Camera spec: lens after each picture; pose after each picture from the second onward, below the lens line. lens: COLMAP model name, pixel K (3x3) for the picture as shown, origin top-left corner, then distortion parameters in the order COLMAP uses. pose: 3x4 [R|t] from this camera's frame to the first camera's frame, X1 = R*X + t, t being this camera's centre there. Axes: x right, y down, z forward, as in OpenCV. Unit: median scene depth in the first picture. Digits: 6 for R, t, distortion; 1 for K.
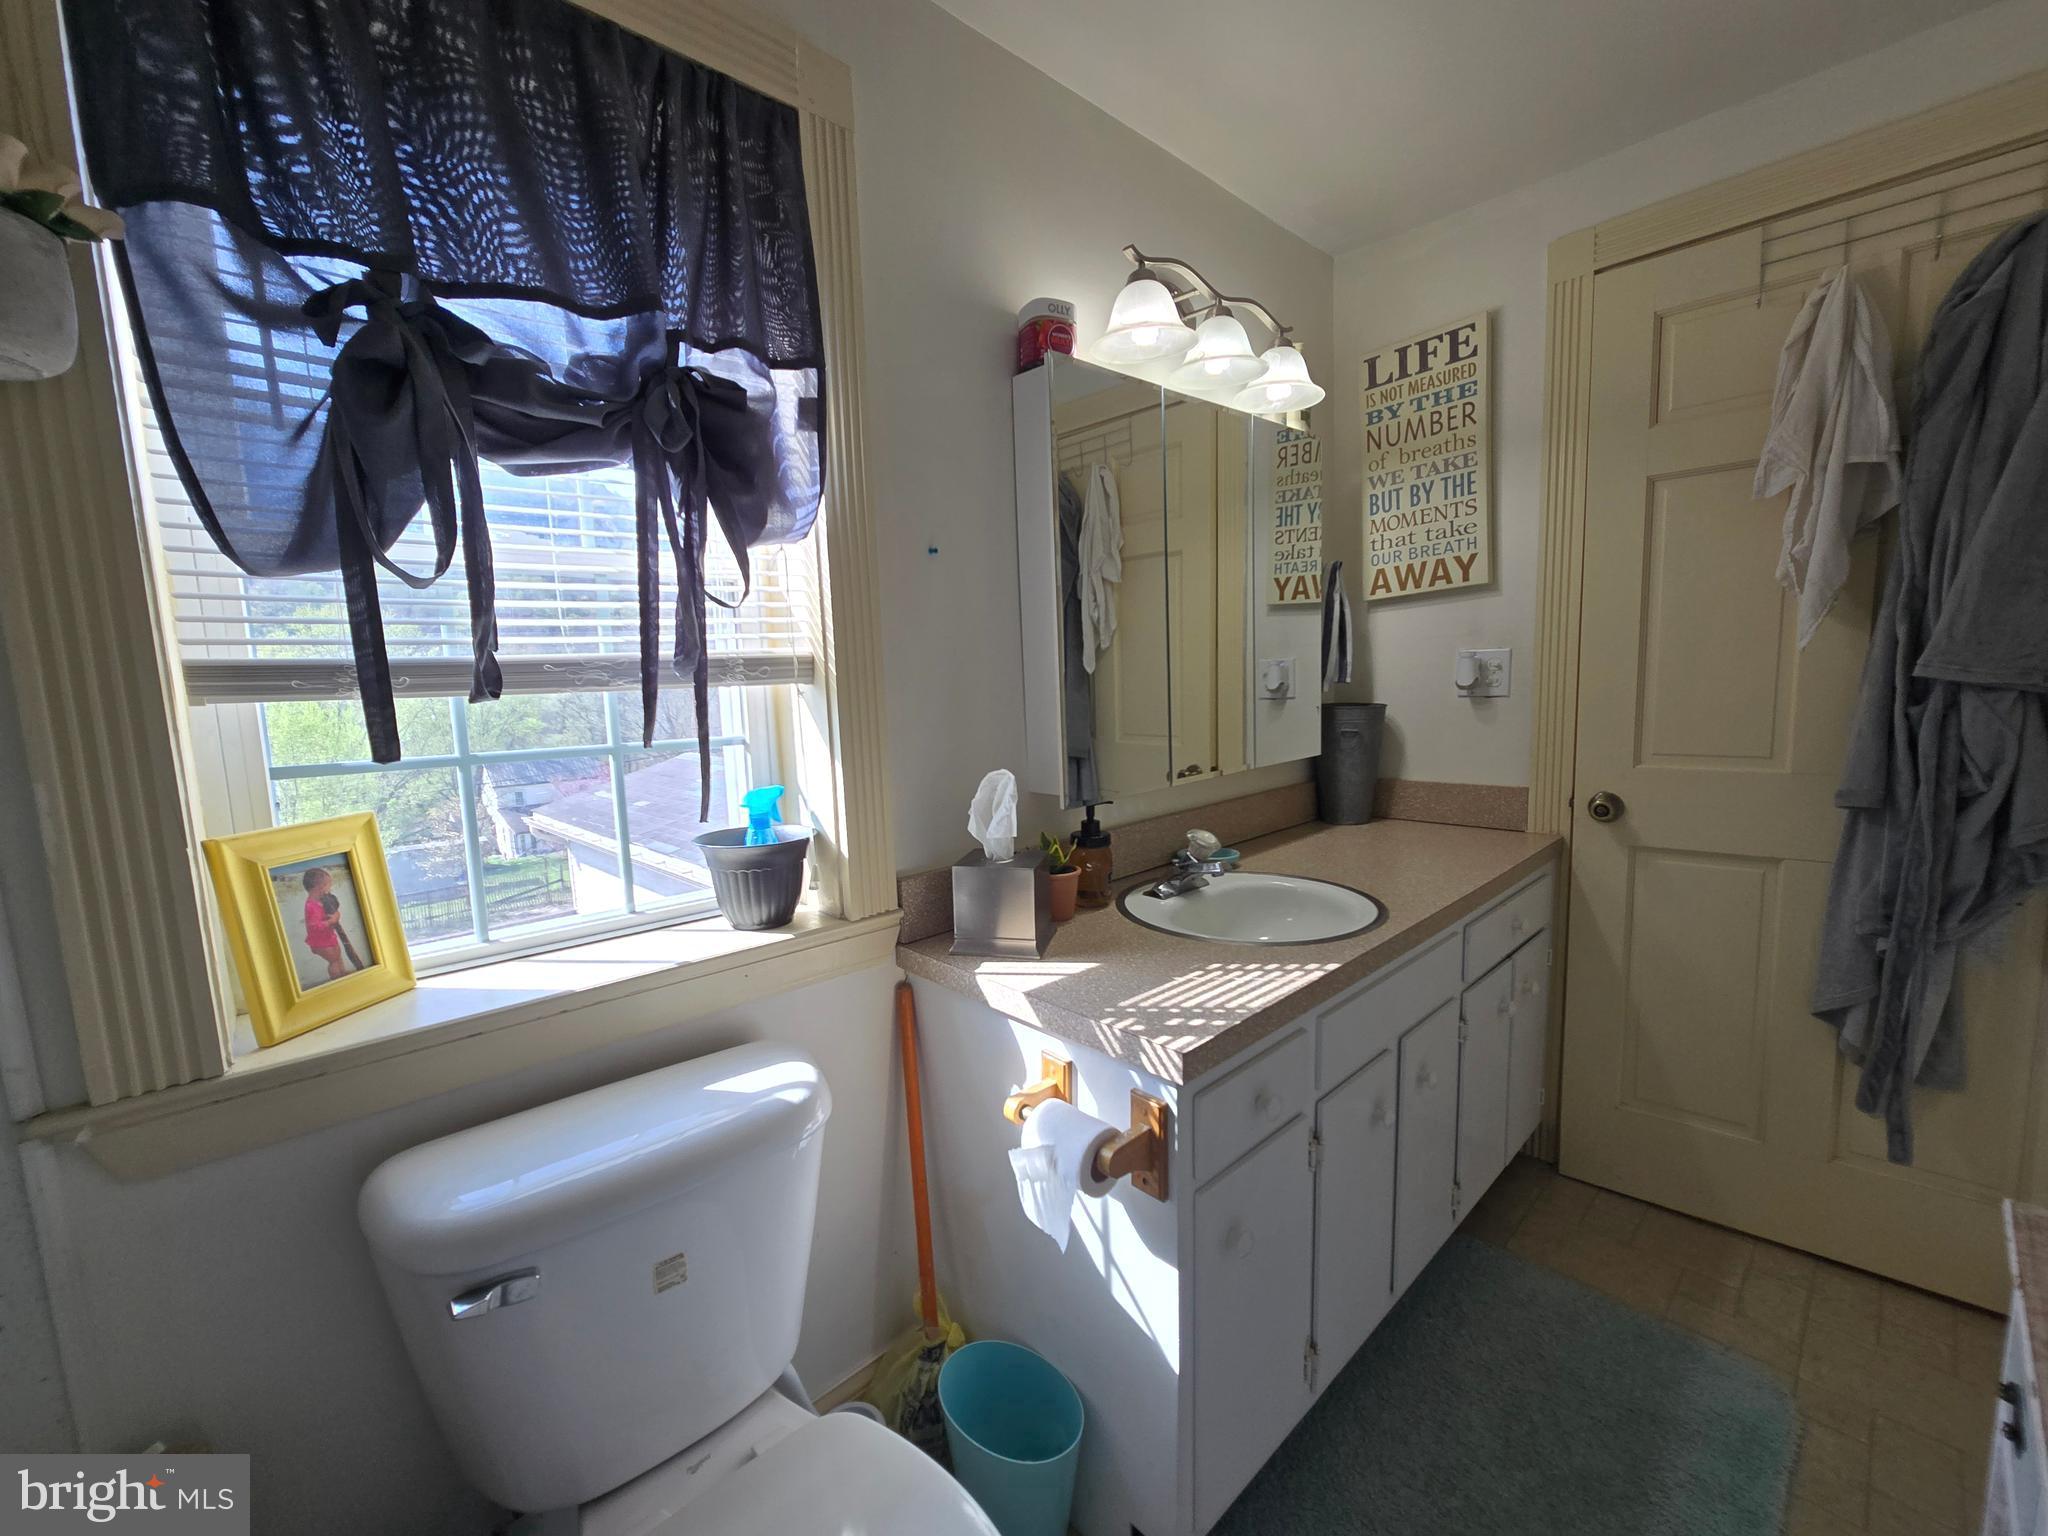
lens RADIAL K [[838.4, 0, 1016.1], [0, 838.4, 772.7], [0, 0, 1]] dist [-0.006363, -0.000112]
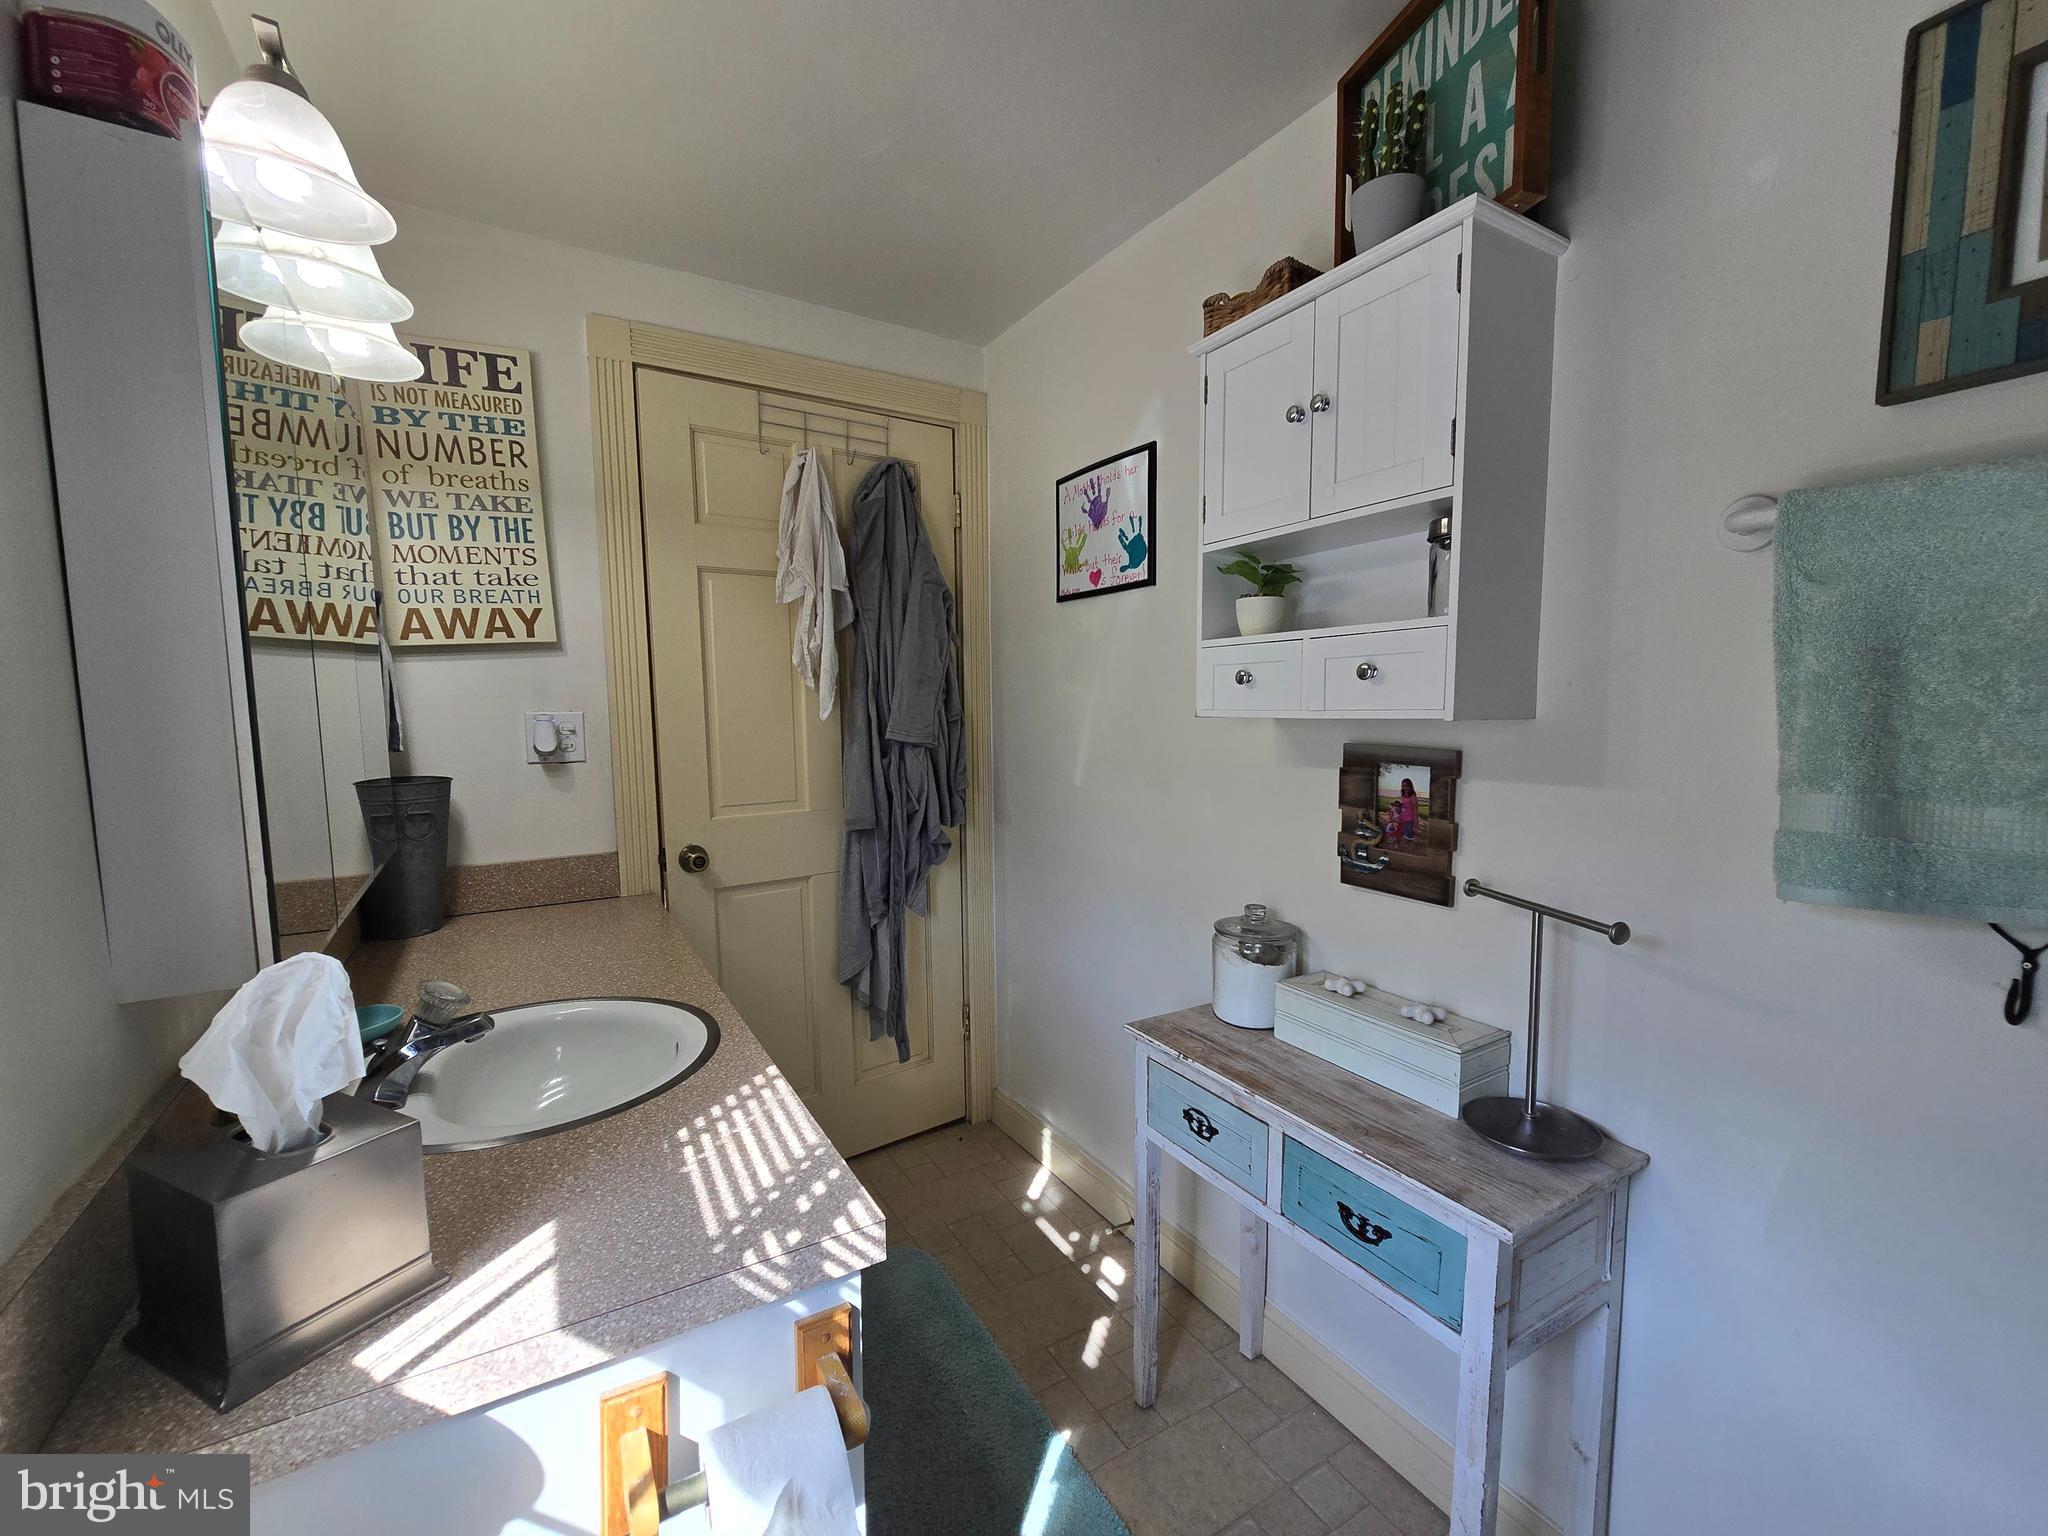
lens RADIAL K [[838.4, 0, 1023.2], [0, 838.4, 778.4], [0, 0, 1]] dist [-0.006363, -0.000112]
pose [[0.208401, -0.055339, 0.976477, -0.312919], [0.114297, 0.992935, 0.031879, -0.056242], [-0.971342, 0.104965, 0.213254, 0.384538]]
